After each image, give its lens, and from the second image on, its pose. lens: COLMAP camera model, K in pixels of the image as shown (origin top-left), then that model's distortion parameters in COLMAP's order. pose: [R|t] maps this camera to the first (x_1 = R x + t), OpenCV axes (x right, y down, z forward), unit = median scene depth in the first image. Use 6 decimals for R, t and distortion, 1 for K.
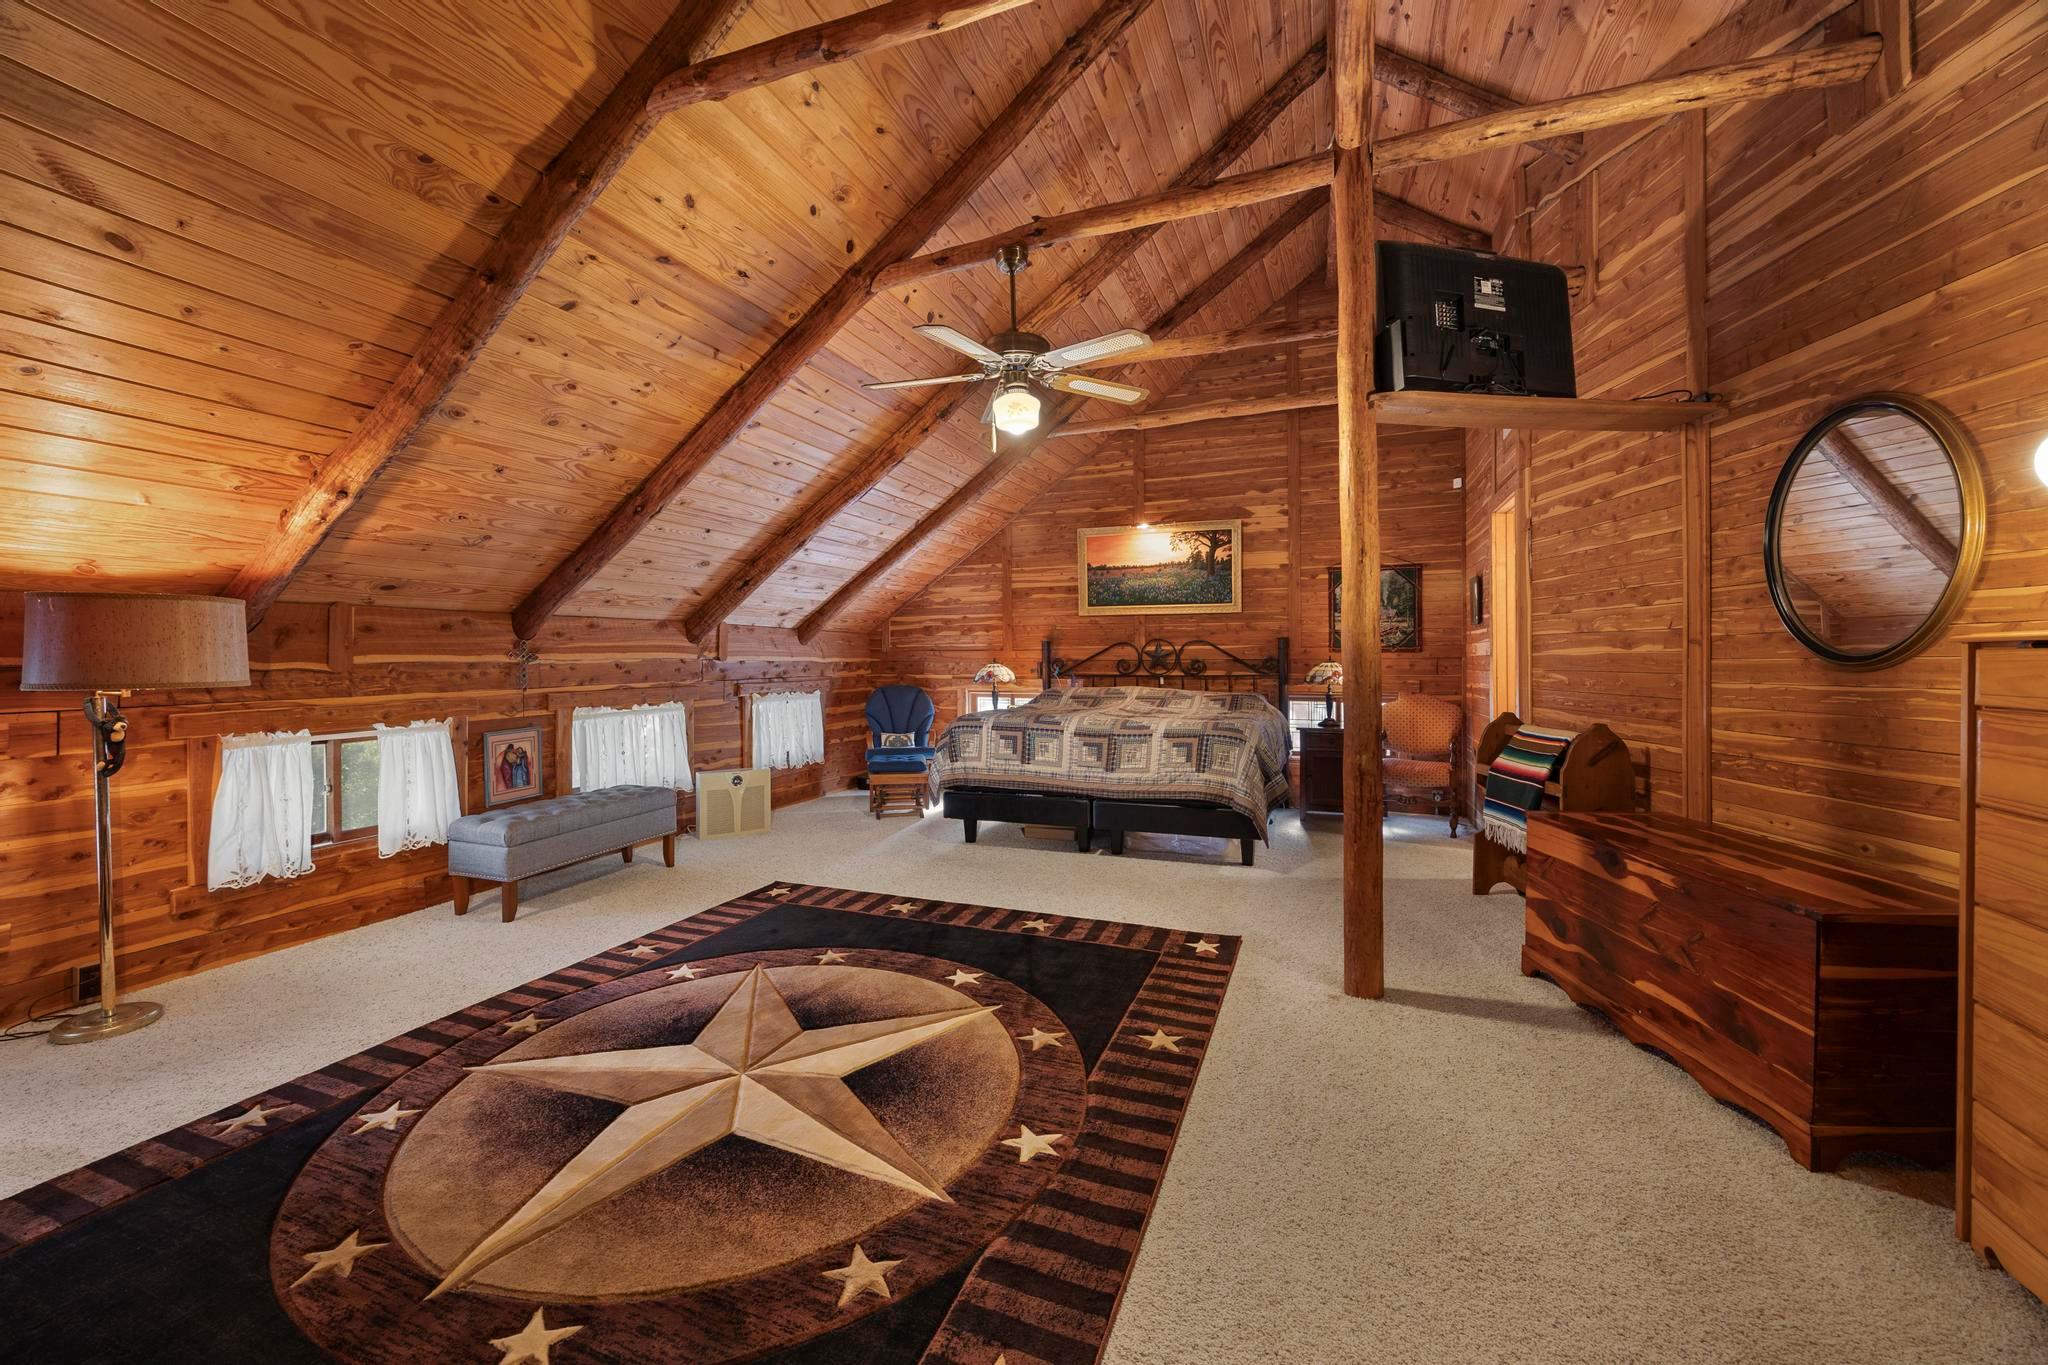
lens RADIAL K [[785.5, 0, 1024.6], [0, 785.5, 673.9], [0, 0, 1]] dist [-0.003859, 0.000095]
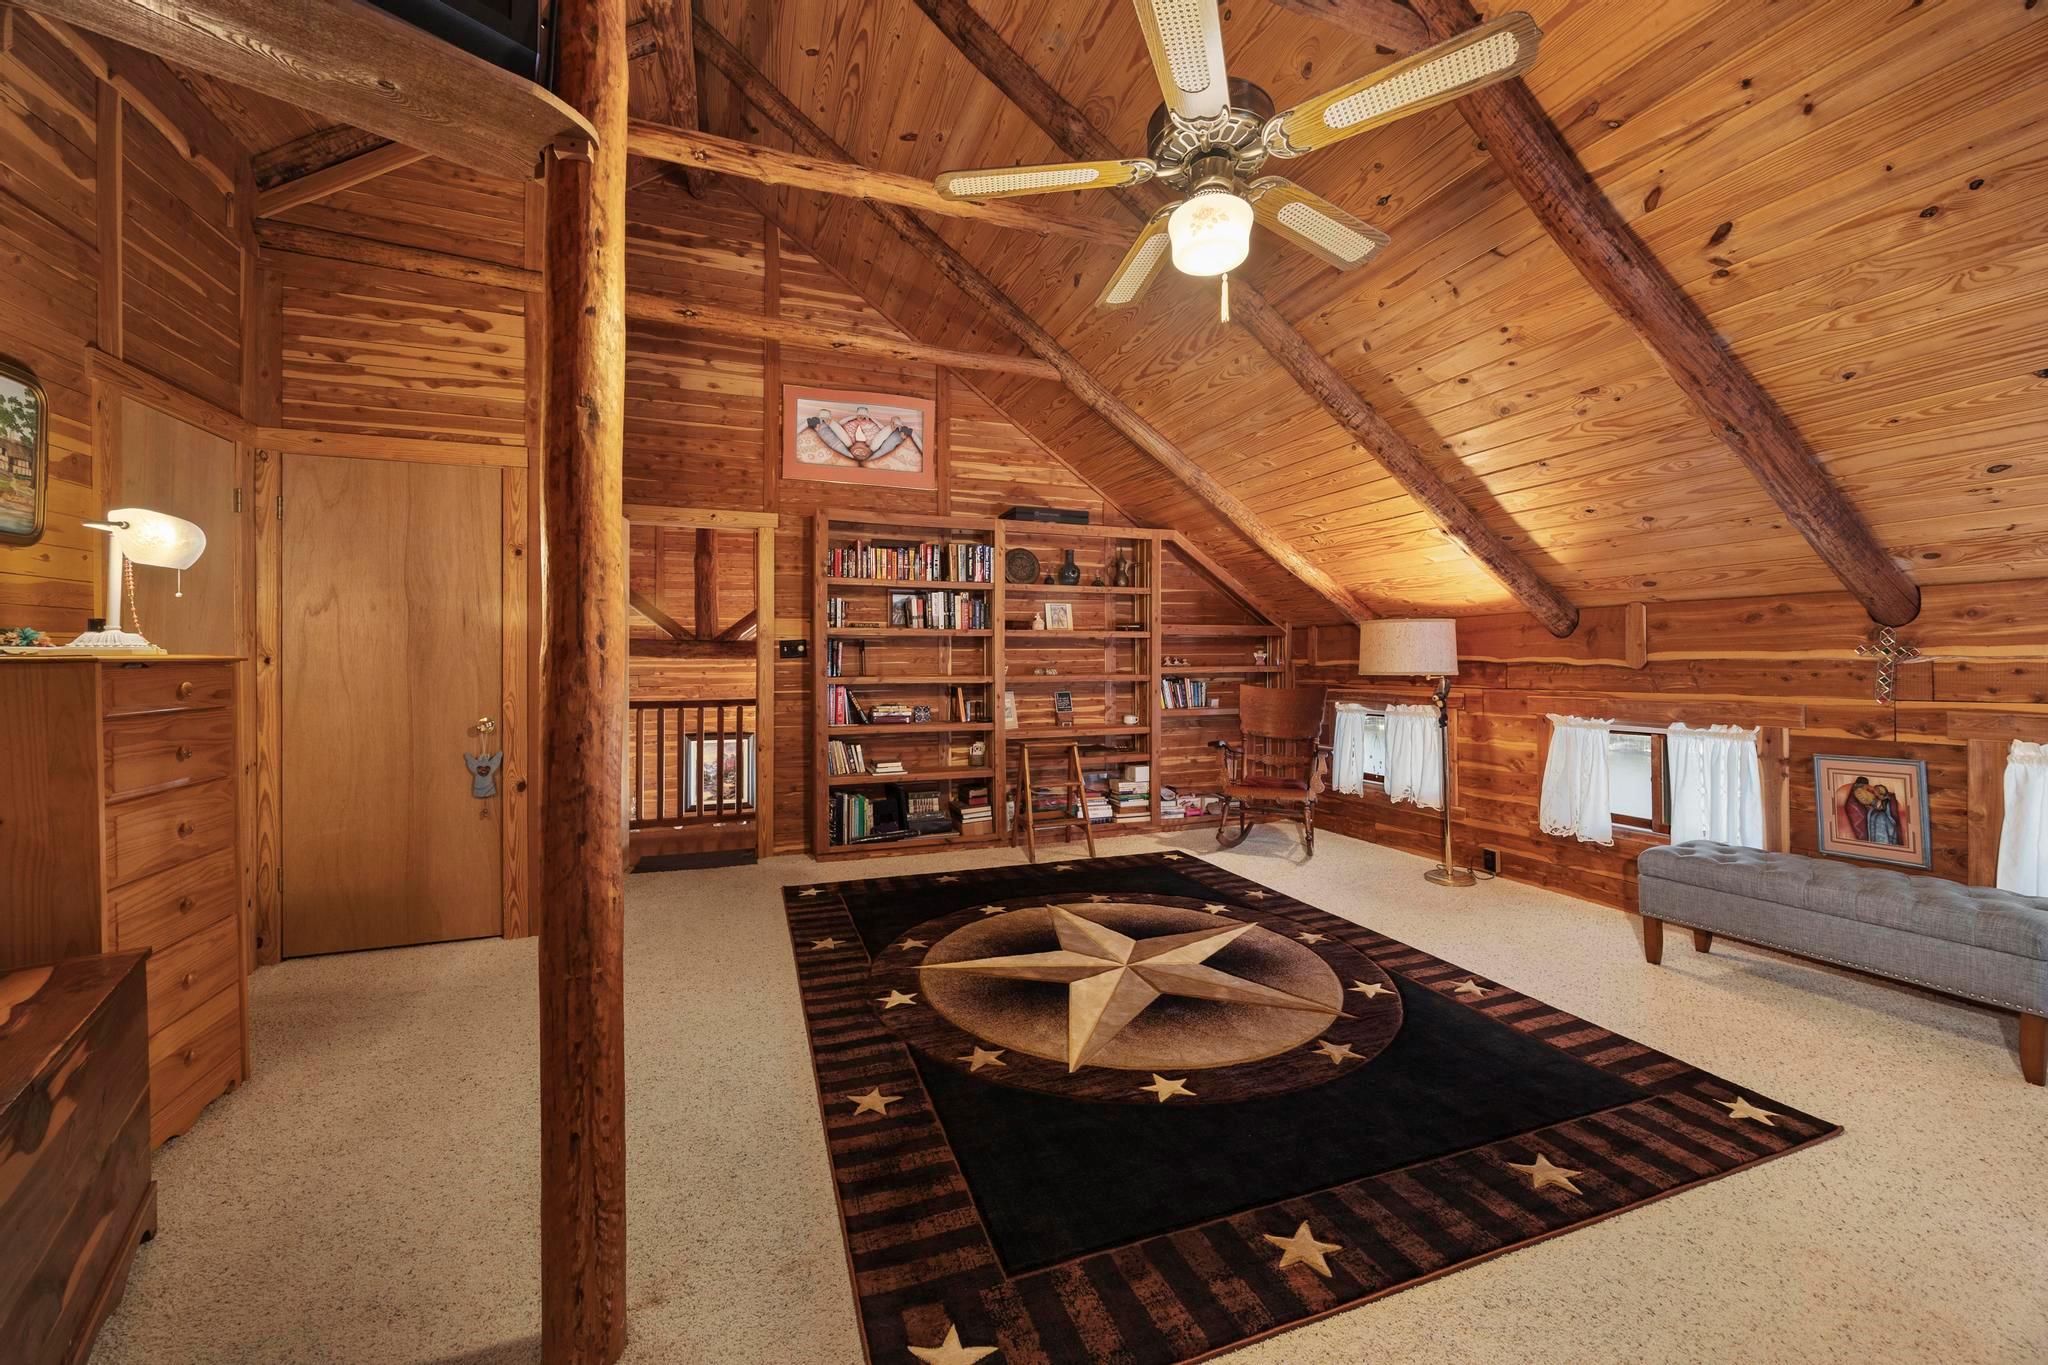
lens RADIAL K [[785.5, 0, 1029.3], [0, 785.5, 661.9], [0, 0, 1]] dist [-0.003859, 0.000095]
pose [[-0.743313, 0.012314, -0.668831, 0.430087], [-0.004094, 0.999728, 0.022956, -0.030941], [0.668931, 0.019801, -0.743060, 1.210139]]
